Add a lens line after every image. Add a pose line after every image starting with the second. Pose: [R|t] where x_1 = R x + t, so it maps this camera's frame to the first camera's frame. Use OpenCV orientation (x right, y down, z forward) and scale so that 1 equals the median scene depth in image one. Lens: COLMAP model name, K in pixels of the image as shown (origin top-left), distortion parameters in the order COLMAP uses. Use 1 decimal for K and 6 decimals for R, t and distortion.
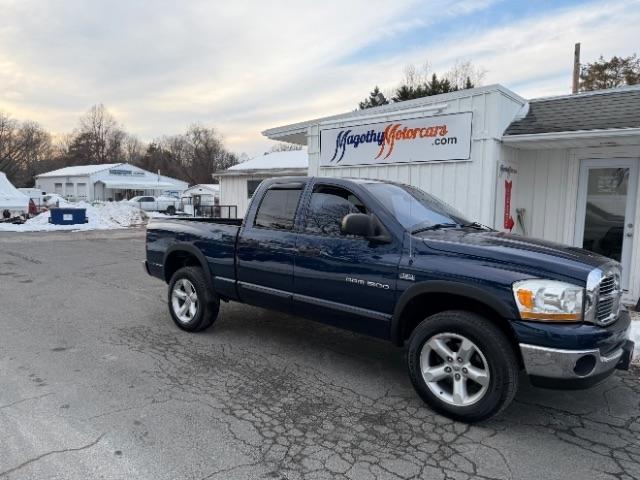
lens RADIAL K [[453.7, 0, 310.0], [0, 453.7, 241.3], [0, 0, 1]] dist [0.042794, -0.060086]
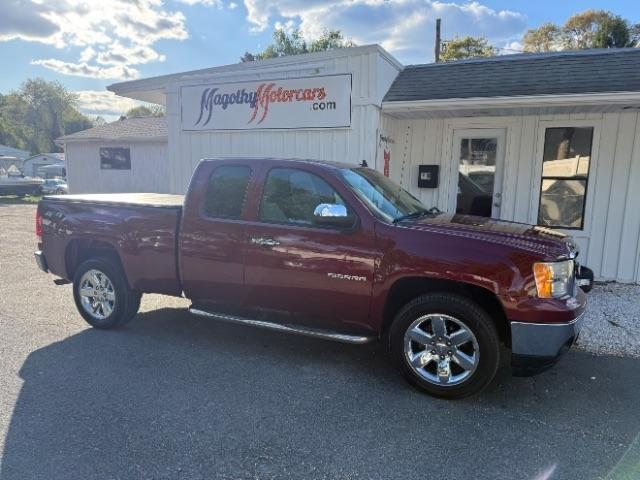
lens RADIAL K [[453.7, 0, 321.4], [0, 453.7, 247.2], [0, 0, 1]] dist [0.042794, -0.060086]
pose [[0.956689, -0.049298, 0.286907, 0.015581], [0.027959, 0.996561, 0.078003, -0.008308], [-0.289766, -0.066603, 0.954777, 0.102515]]
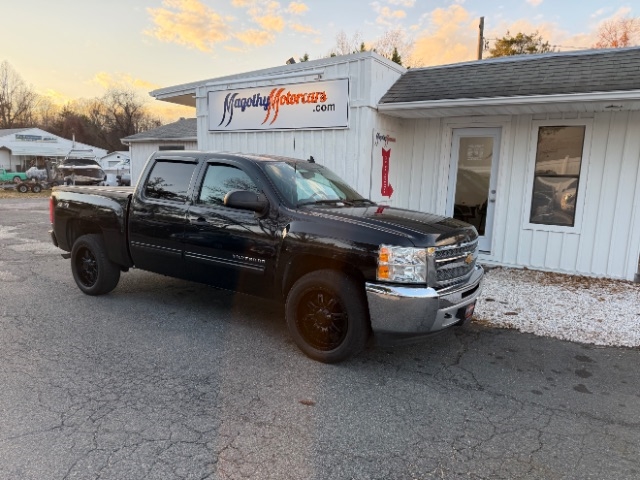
lens RADIAL K [[453.7, 0, 312.5], [0, 453.7, 247.3], [0, 0, 1]] dist [0.042794, -0.060086]
pose [[0.989365, -0.016190, 0.144550, 0.103125], [0.005161, 0.997068, 0.076346, 0.008887], [-0.145362, -0.074788, 0.986548, -0.005168]]
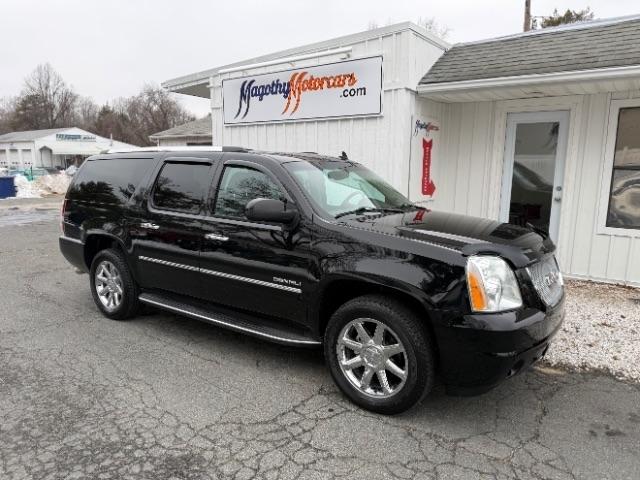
lens RADIAL K [[453.7, 0, 313.0], [0, 453.7, 241.0], [0, 0, 1]] dist [0.042794, -0.060086]
pose [[0.997159, -0.023650, 0.071520, 0.132047], [0.018135, 0.996881, 0.076805, -0.008094], [-0.073113, -0.075290, 0.994478, 0.120645]]
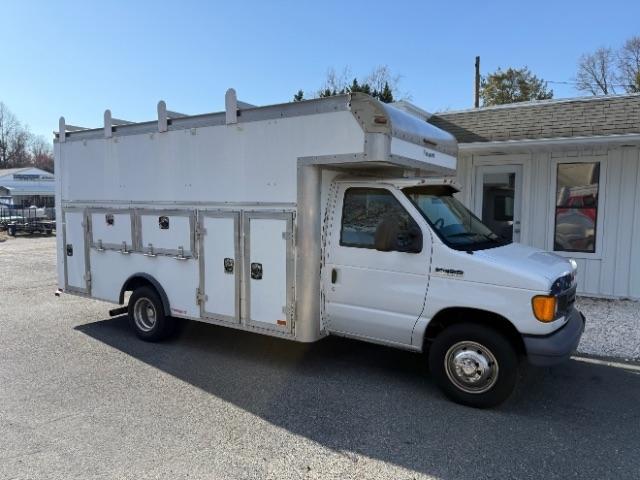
lens RADIAL K [[453.7, 0, 317.6], [0, 453.7, 242.8], [0, 0, 1]] dist [0.042794, -0.060086]
pose [[0.984646, -0.038109, 0.170351, -0.001762], [0.037940, 0.999271, 0.004248, -0.006872], [-0.170389, 0.002281, 0.985374, -0.050845]]
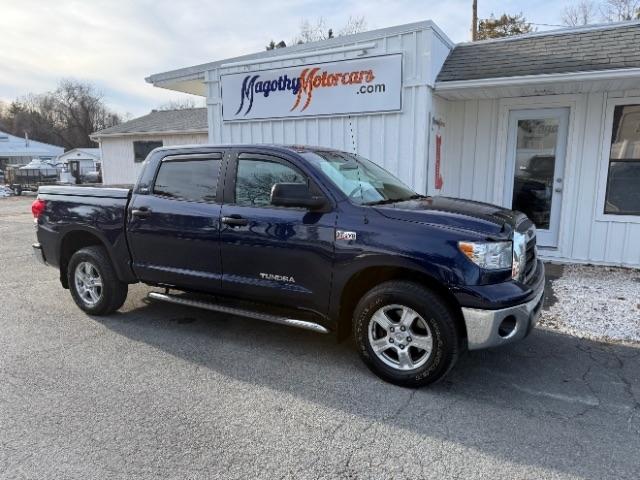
lens RADIAL K [[453.7, 0, 317.5], [0, 453.7, 245.8], [0, 0, 1]] dist [0.042794, -0.060086]
pose [[0.972427, -0.066339, 0.223572, -0.012795], [0.045916, 0.994385, 0.095343, -0.010459], [-0.228642, -0.082449, 0.970013, 0.144724]]
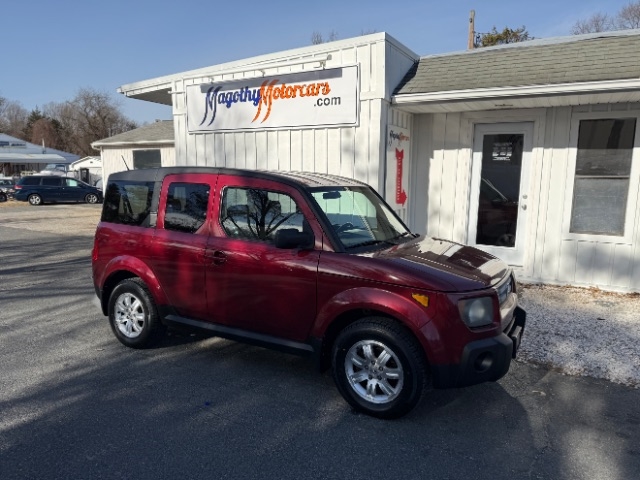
lens RADIAL K [[453.7, 0, 317.2], [0, 453.7, 241.0], [0, 0, 1]] dist [0.042794, -0.060086]
pose [[0.979758, -0.041089, 0.195923, 0.086875], [0.029457, 0.997646, 0.061919, -0.012503], [-0.198006, -0.054894, 0.978662, 0.143744]]
